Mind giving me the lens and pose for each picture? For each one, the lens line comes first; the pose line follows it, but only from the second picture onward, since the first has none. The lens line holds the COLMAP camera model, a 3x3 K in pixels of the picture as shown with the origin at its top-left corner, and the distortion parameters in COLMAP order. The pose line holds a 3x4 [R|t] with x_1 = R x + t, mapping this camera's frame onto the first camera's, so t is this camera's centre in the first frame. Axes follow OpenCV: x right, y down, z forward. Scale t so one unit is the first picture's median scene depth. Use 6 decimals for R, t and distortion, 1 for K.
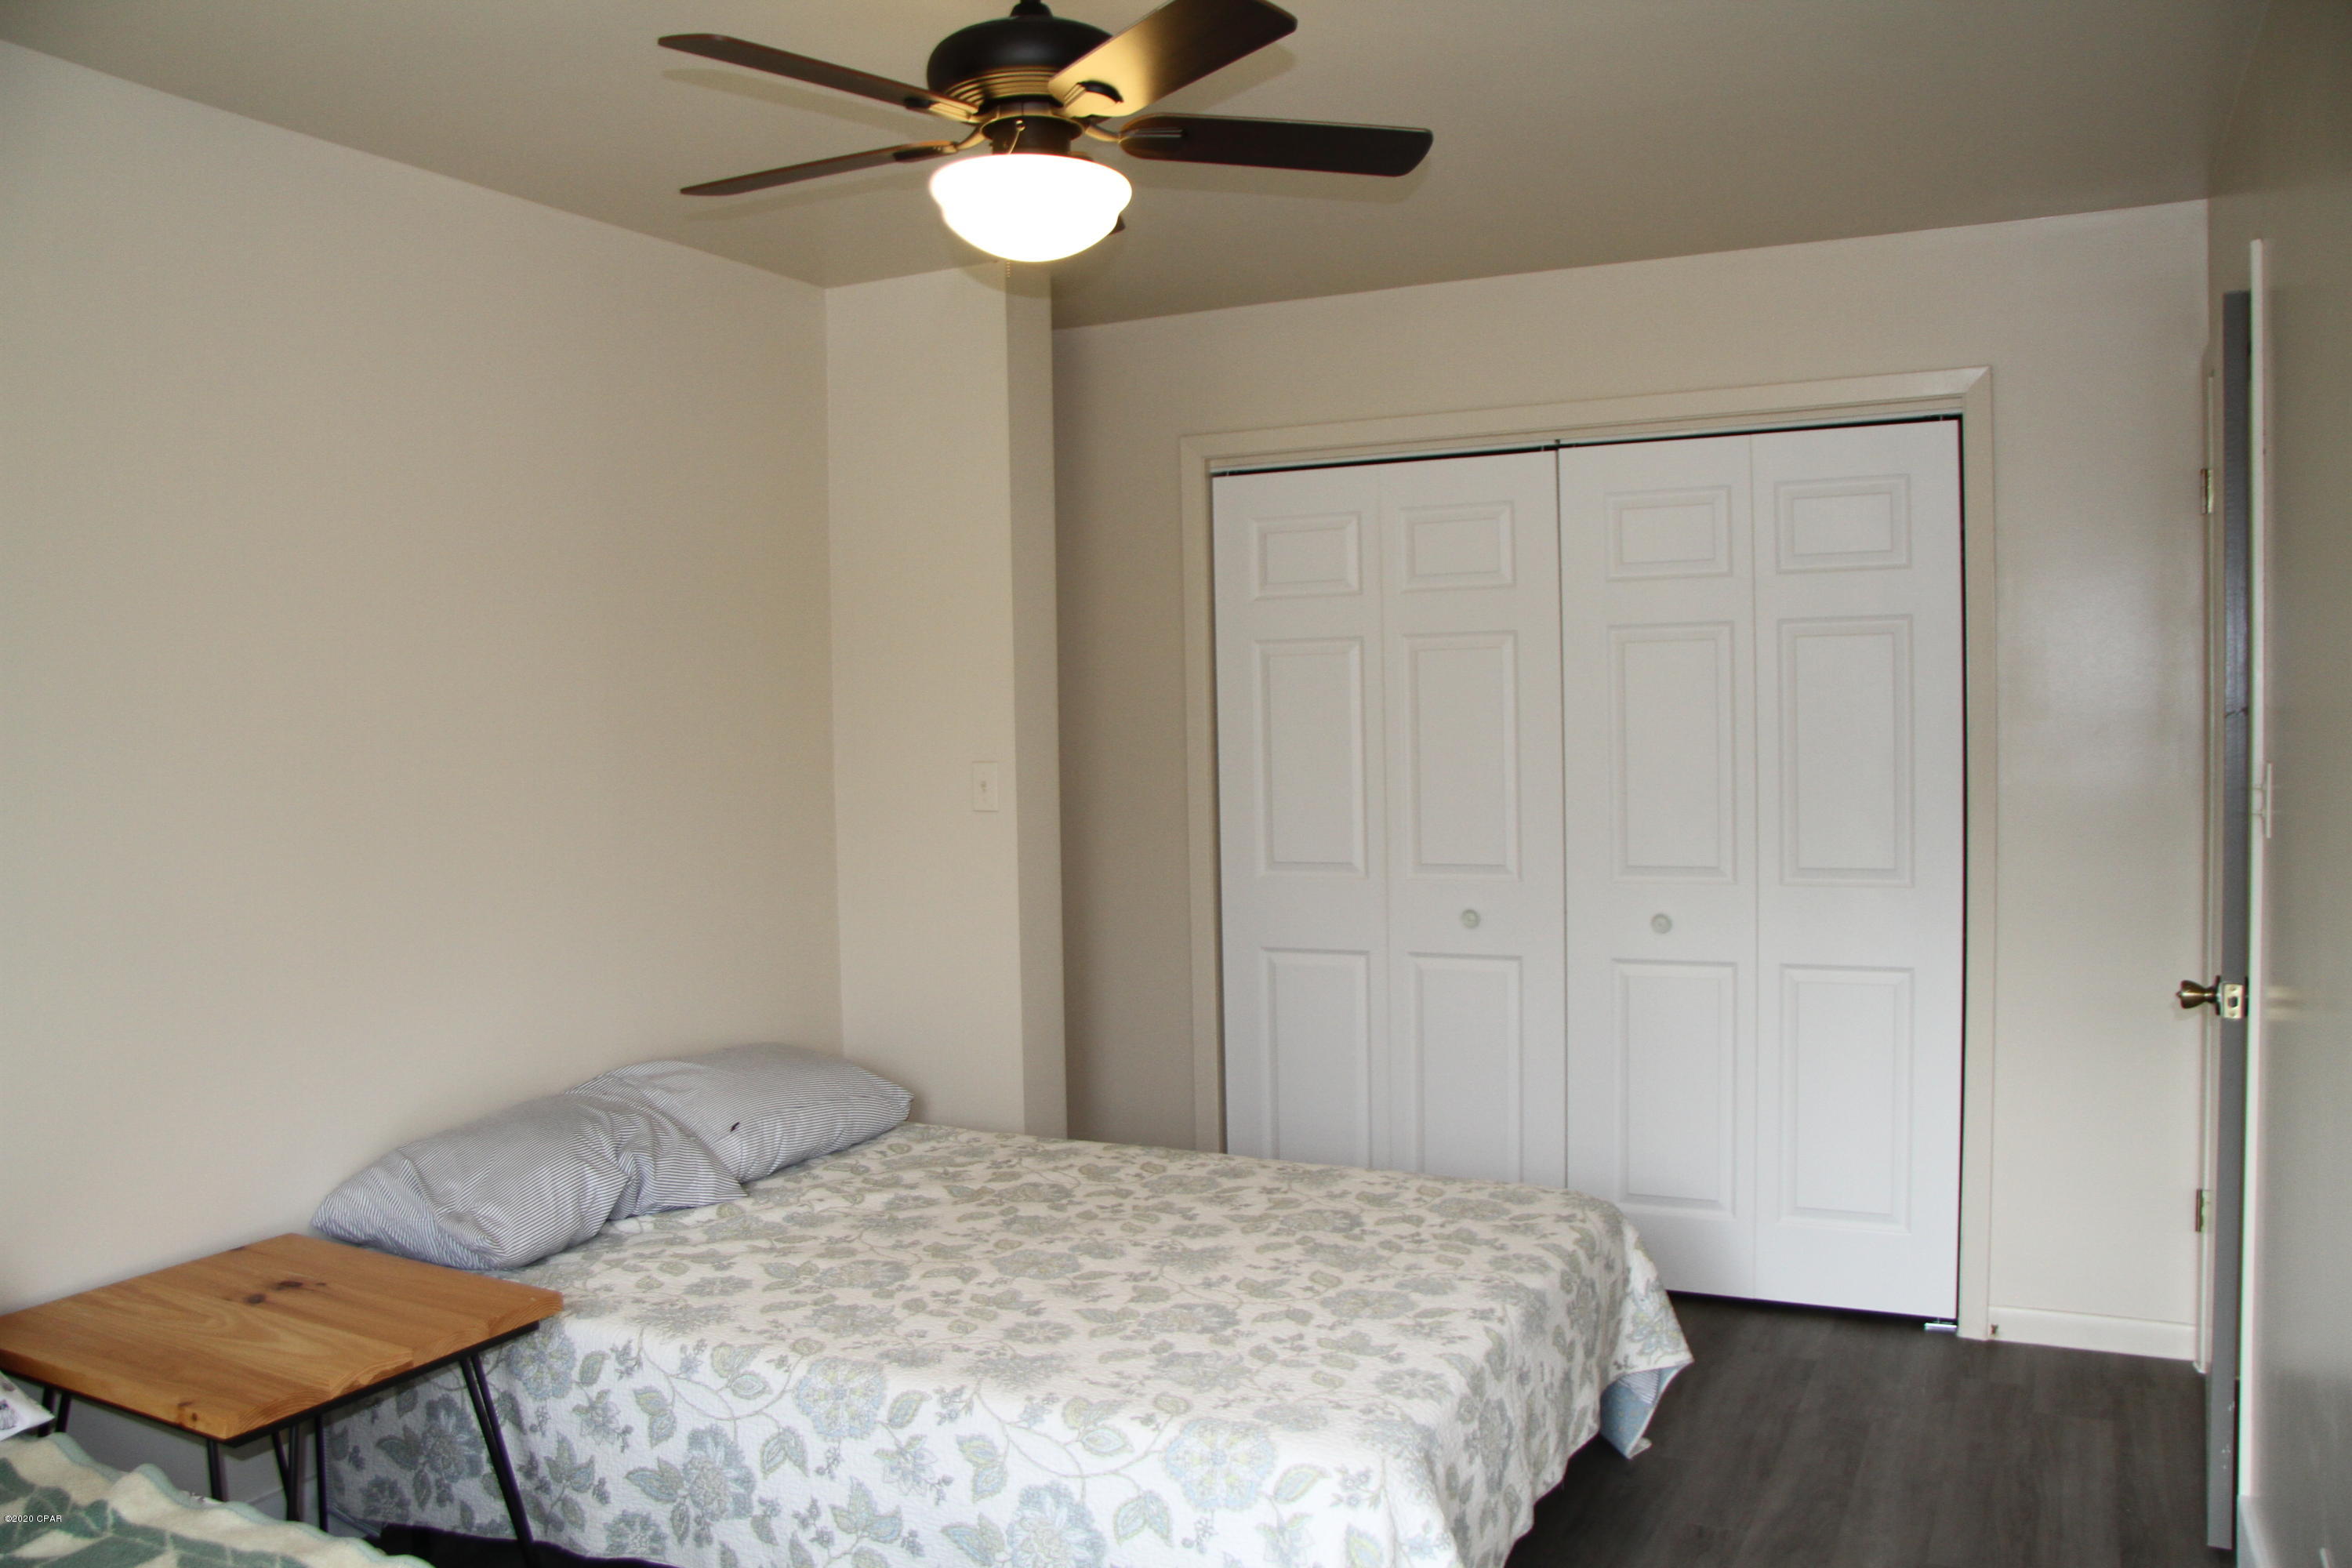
lens RADIAL K [[1818.1, 0, 1136.1], [0, 1818.1, 809.4], [0, 0, 1]] dist [-0.175153, 0.126118]
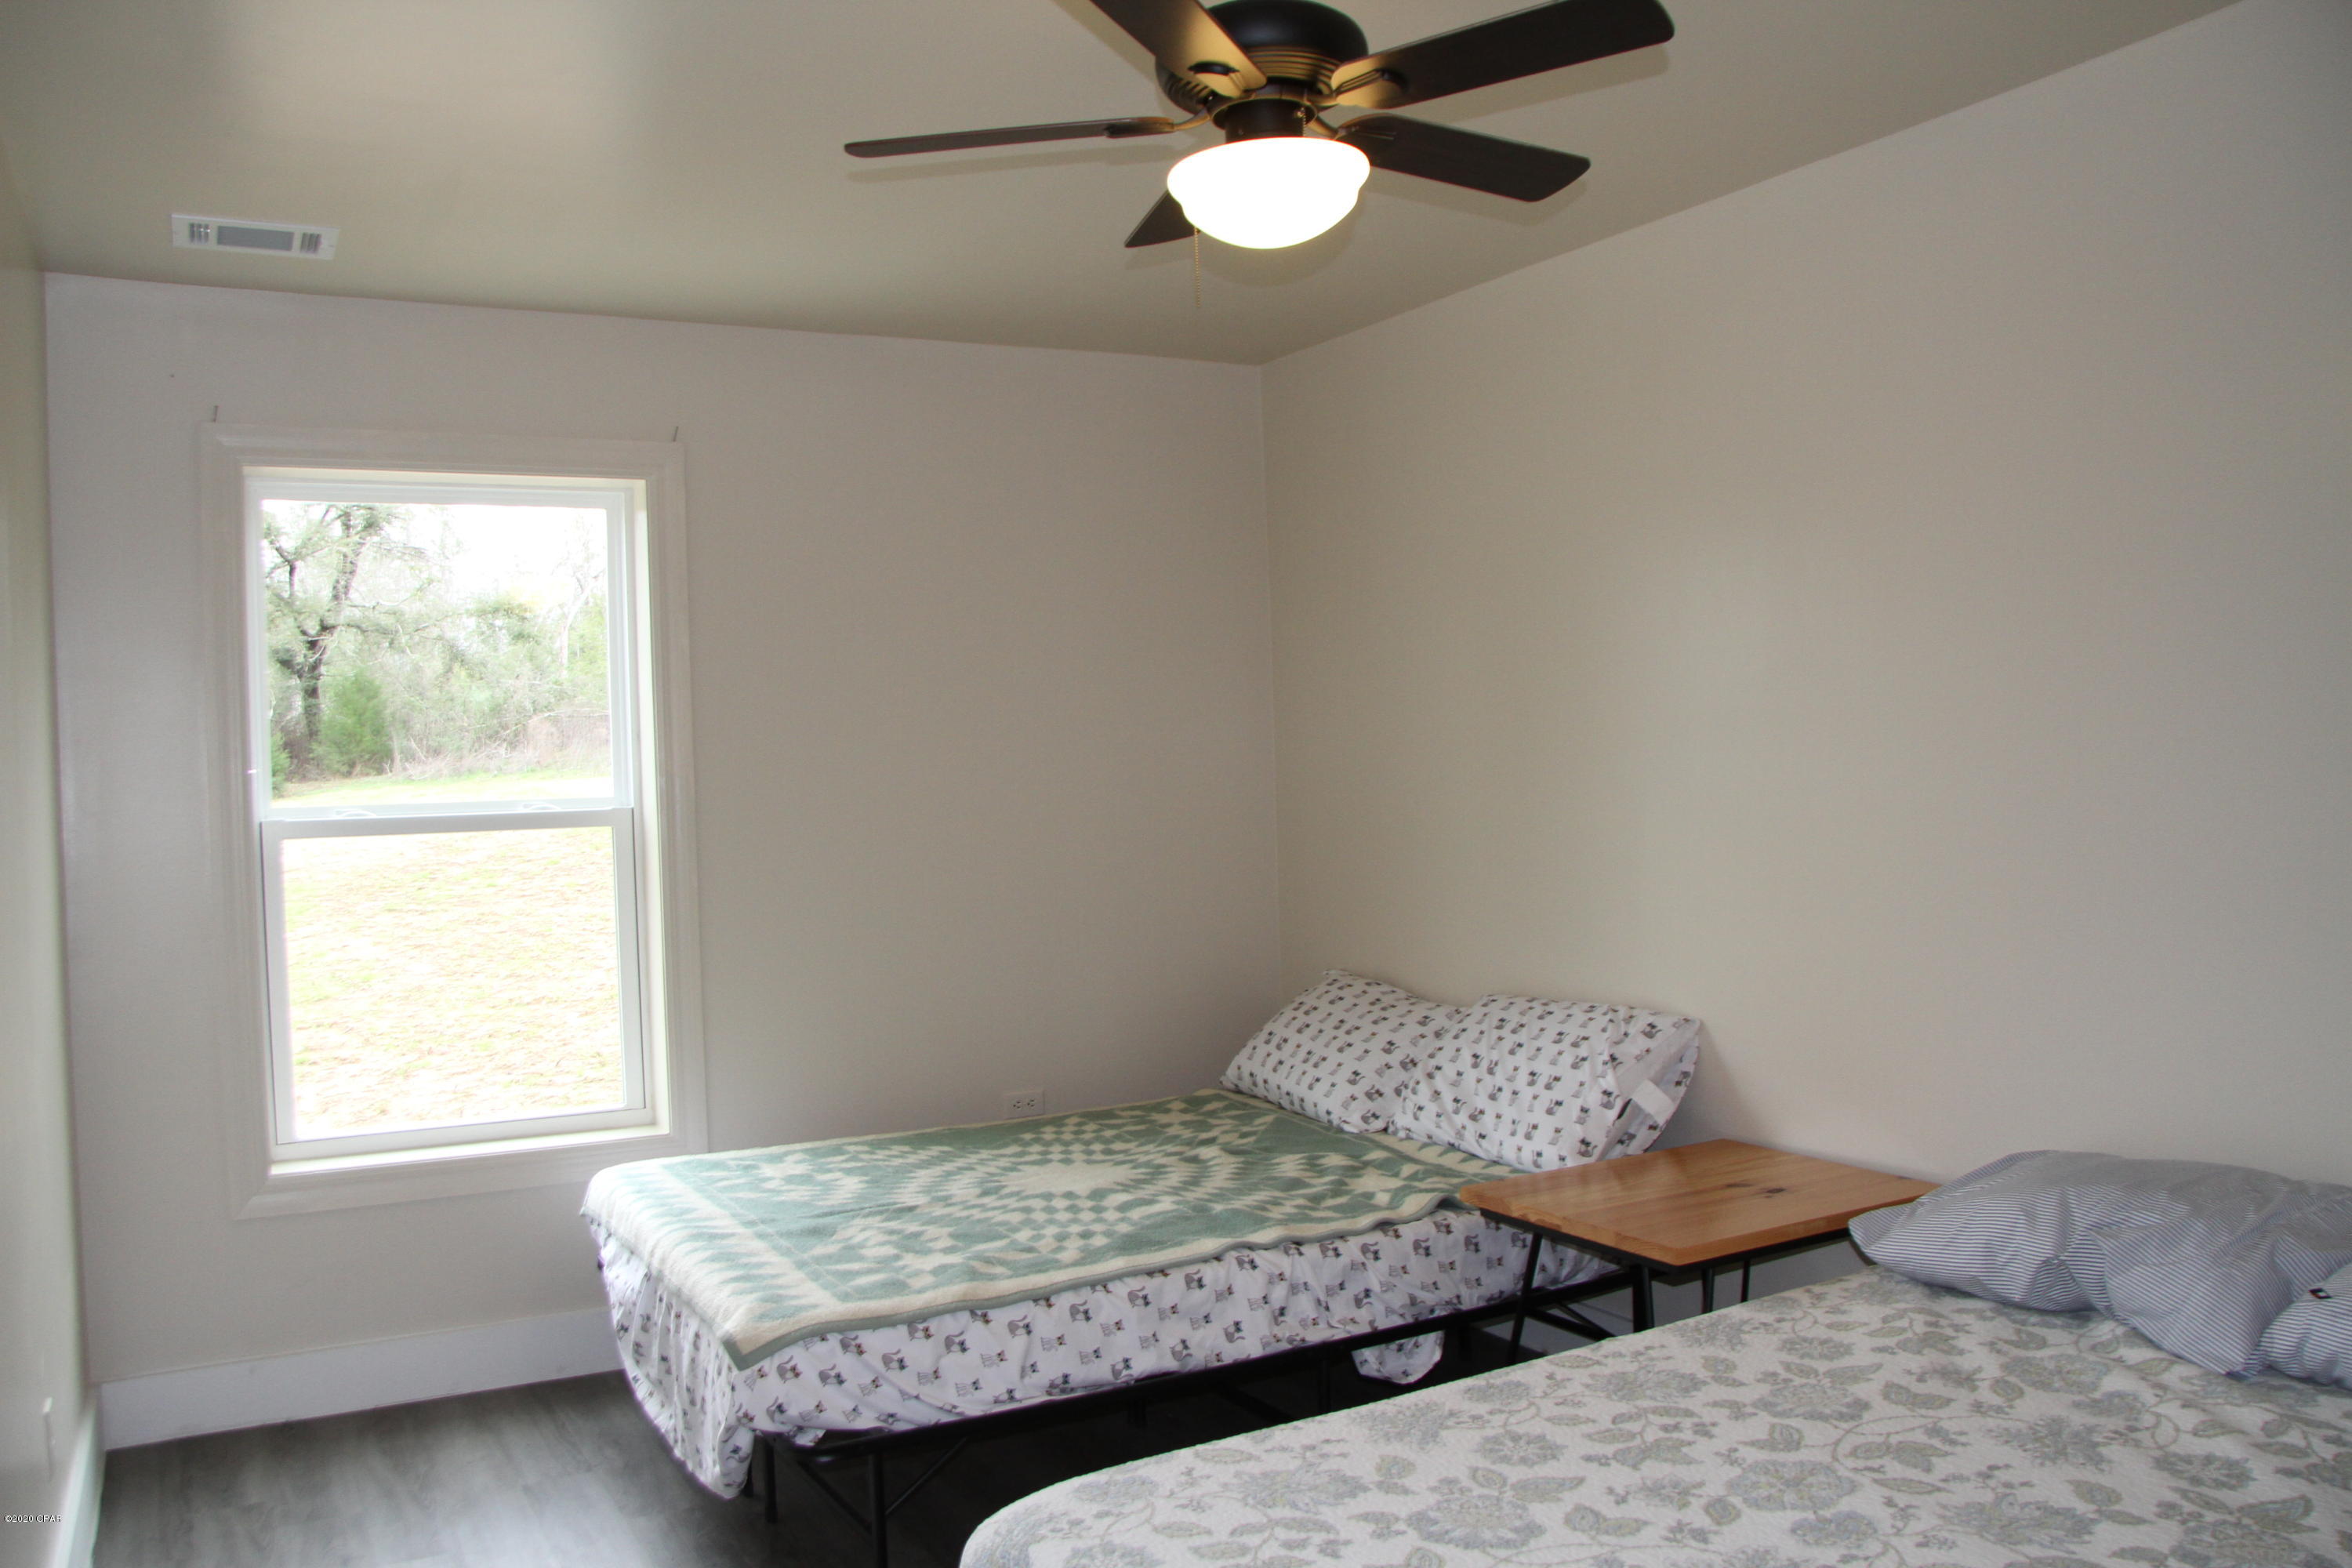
lens RADIAL K [[1818.1, 0, 1136.1], [0, 1818.1, 809.4], [0, 0, 1]] dist [-0.175153, 0.126118]
pose [[-0.561614, 0.056240, -0.825486, 0.646072], [0.001771, 0.997767, 0.066772, -0.052930], [0.827397, 0.036038, -0.560460, 1.197848]]
